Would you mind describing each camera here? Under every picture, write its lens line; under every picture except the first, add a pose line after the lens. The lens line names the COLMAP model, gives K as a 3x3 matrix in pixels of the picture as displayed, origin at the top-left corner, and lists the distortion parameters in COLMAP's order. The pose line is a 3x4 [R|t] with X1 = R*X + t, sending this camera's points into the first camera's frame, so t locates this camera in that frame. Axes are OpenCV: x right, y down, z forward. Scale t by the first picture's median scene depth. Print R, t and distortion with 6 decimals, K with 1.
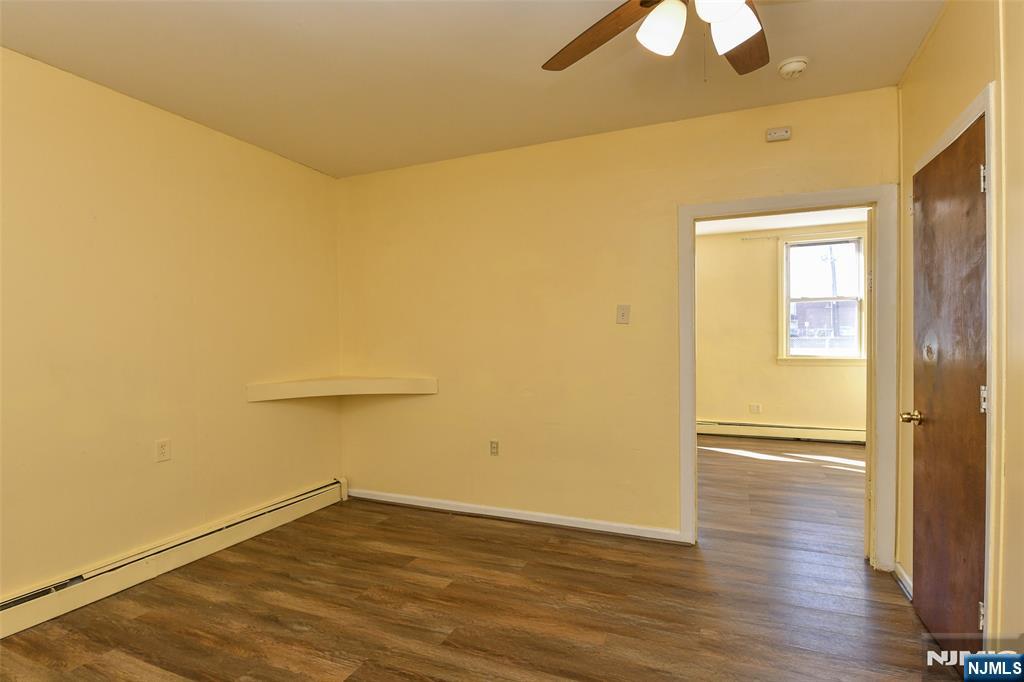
lens RADIAL K [[492.2, 0, 513.2], [0, 492.2, 348.6], [0, 0, 1]] dist [-0.007595, -0.002958]
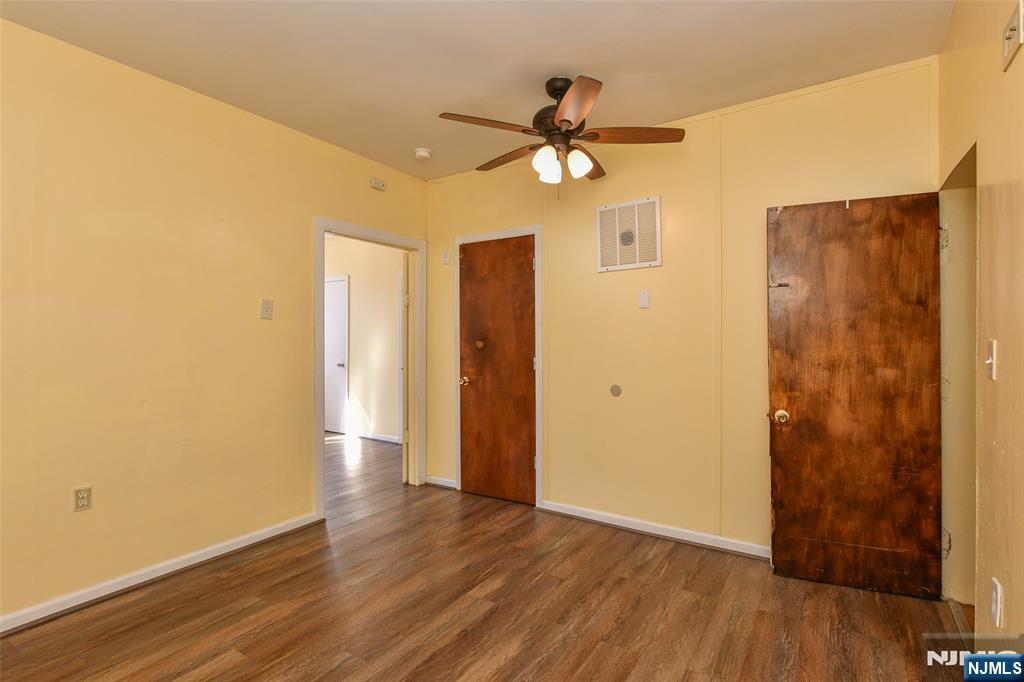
lens RADIAL K [[492.2, 0, 513.8], [0, 492.2, 336.7], [0, 0, 1]] dist [-0.007595, -0.002958]
pose [[0.183067, 0.012929, 0.983015, -0.668987], [0.020455, 0.999647, -0.016957, 0.010119], [-0.982888, 0.023212, 0.182738, 0.362788]]
